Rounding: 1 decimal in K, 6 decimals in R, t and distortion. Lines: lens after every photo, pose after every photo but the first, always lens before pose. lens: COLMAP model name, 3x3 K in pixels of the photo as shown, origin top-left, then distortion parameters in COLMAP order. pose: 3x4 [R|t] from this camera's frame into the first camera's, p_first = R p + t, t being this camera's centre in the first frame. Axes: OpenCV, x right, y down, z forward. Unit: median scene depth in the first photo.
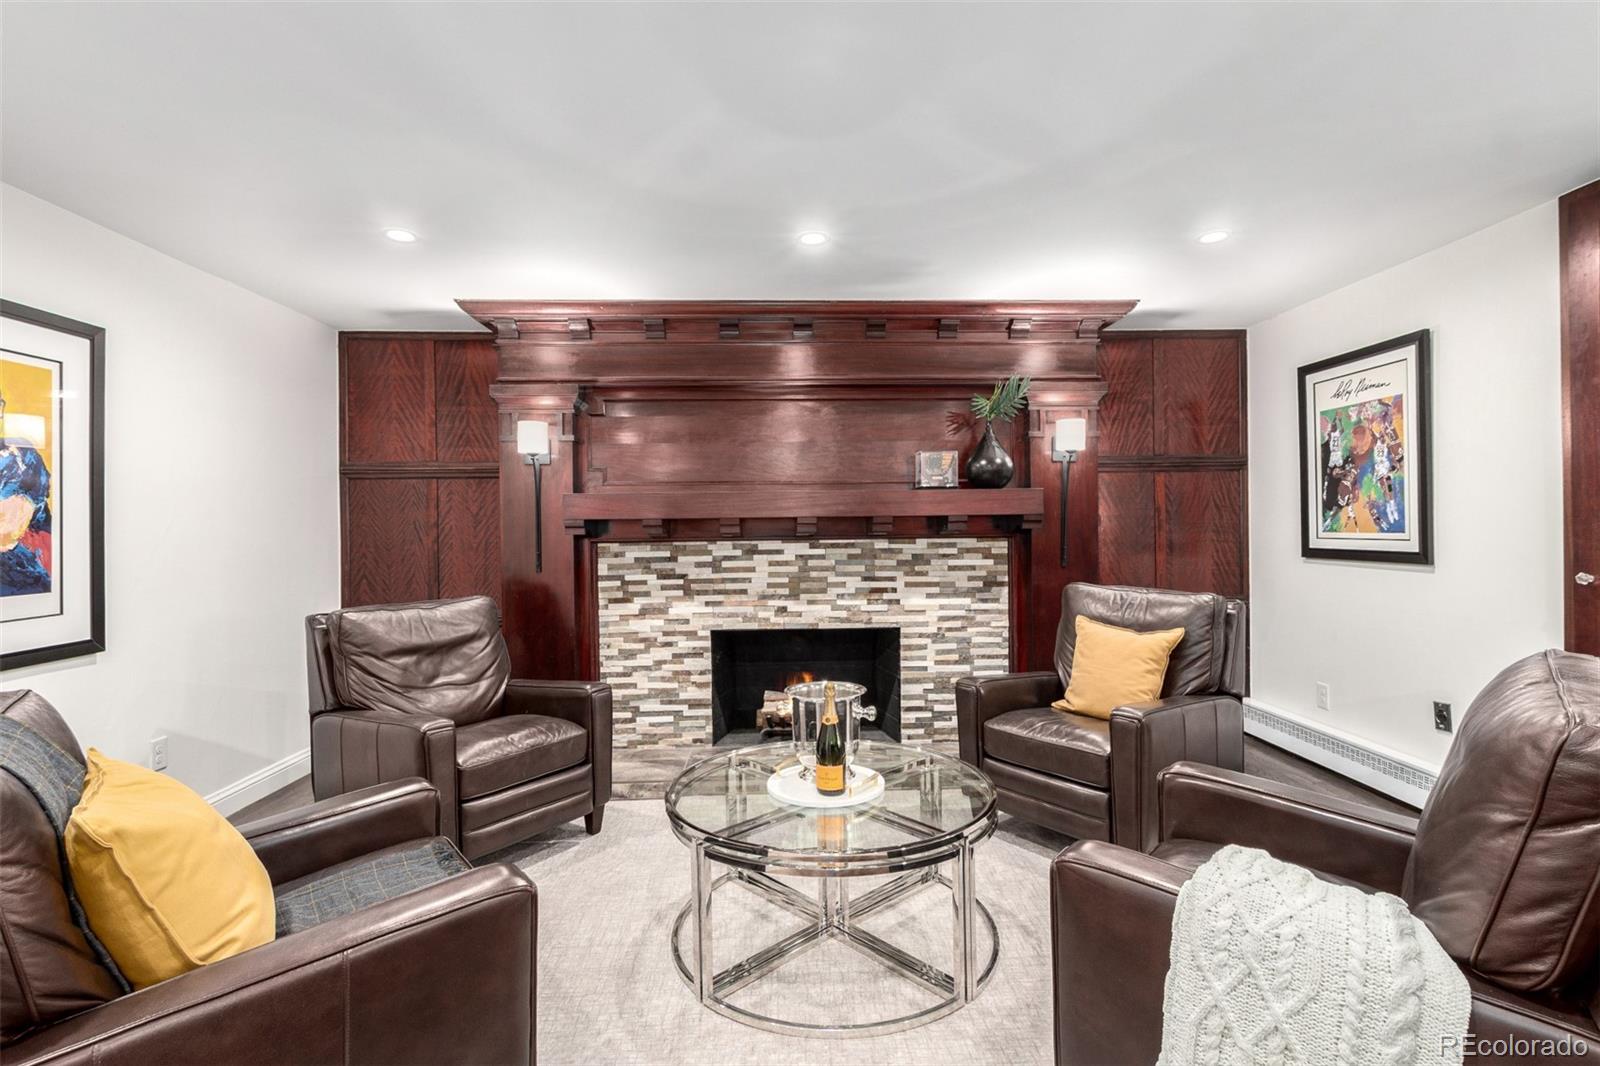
lens RADIAL K [[745.3, 0, 810.7], [0, 745.3, 523.4], [0, 0, 1]] dist [0.005343, -0.001789]
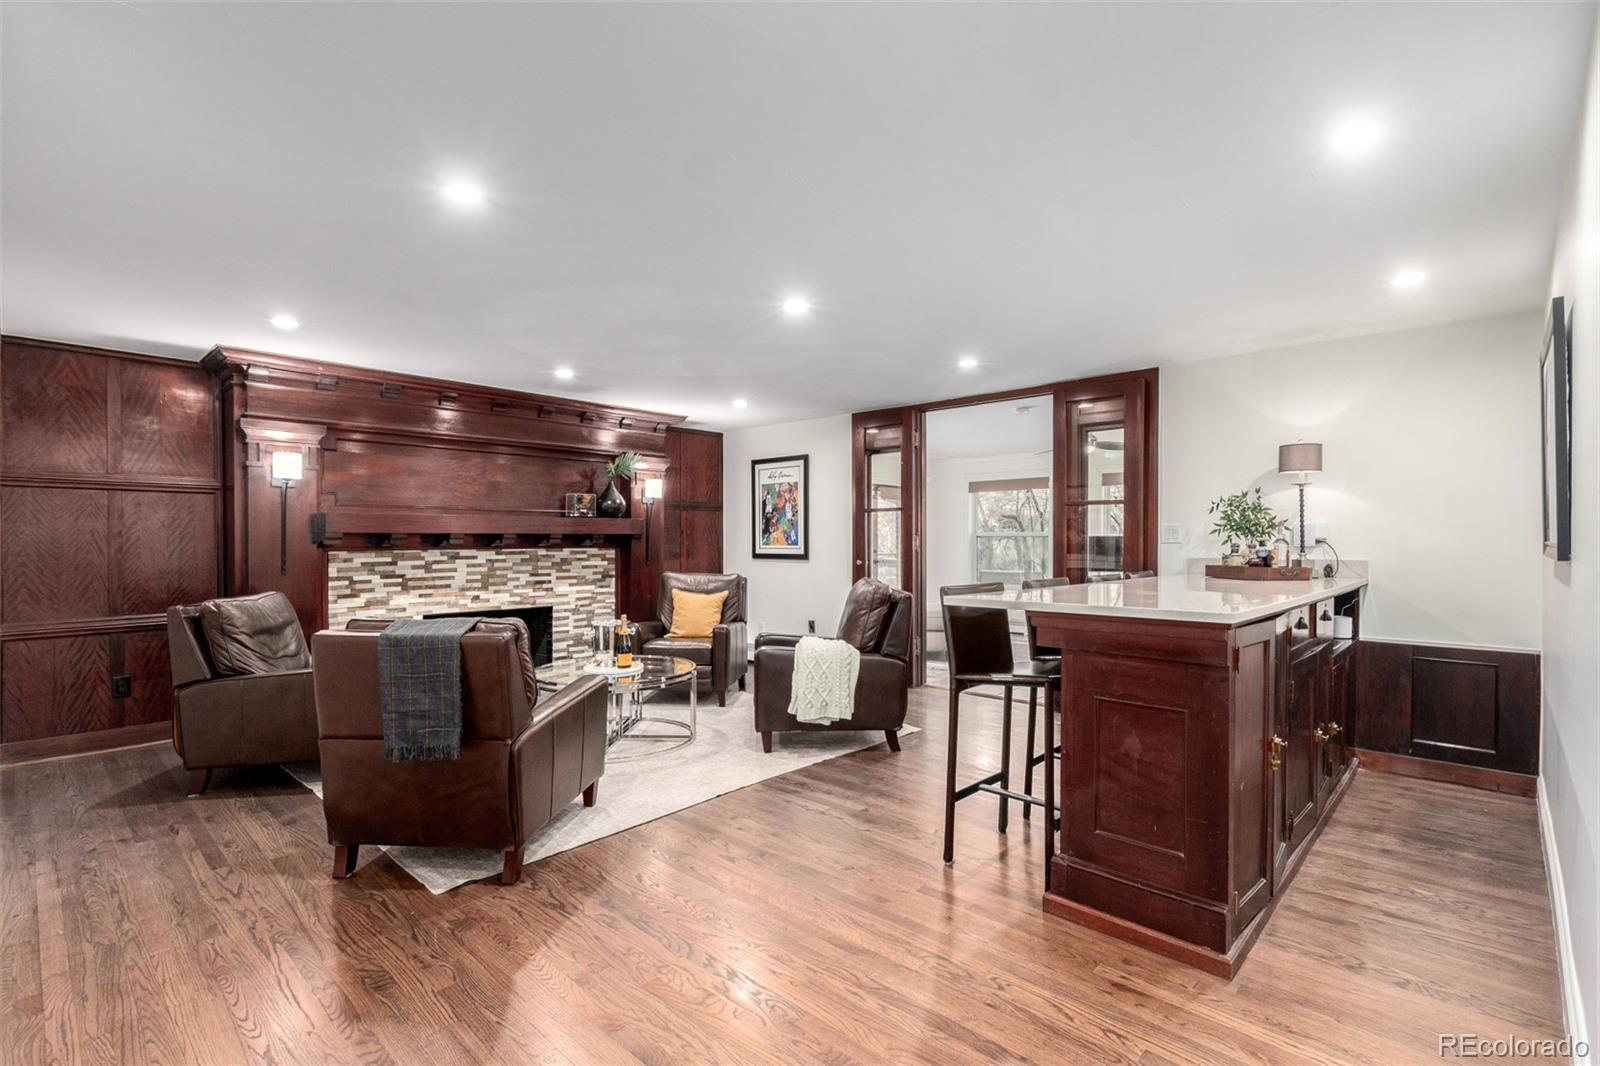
lens RADIAL K [[745.3, 0, 795.8], [0, 745.3, 540.4], [0, 0, 1]] dist [0.005343, -0.001789]
pose [[0.715098, 0.009684, 0.698957, -0.601913], [-0.009297, 0.999947, -0.004343, 0.006088], [-0.698962, -0.003392, 0.715151, -0.452916]]
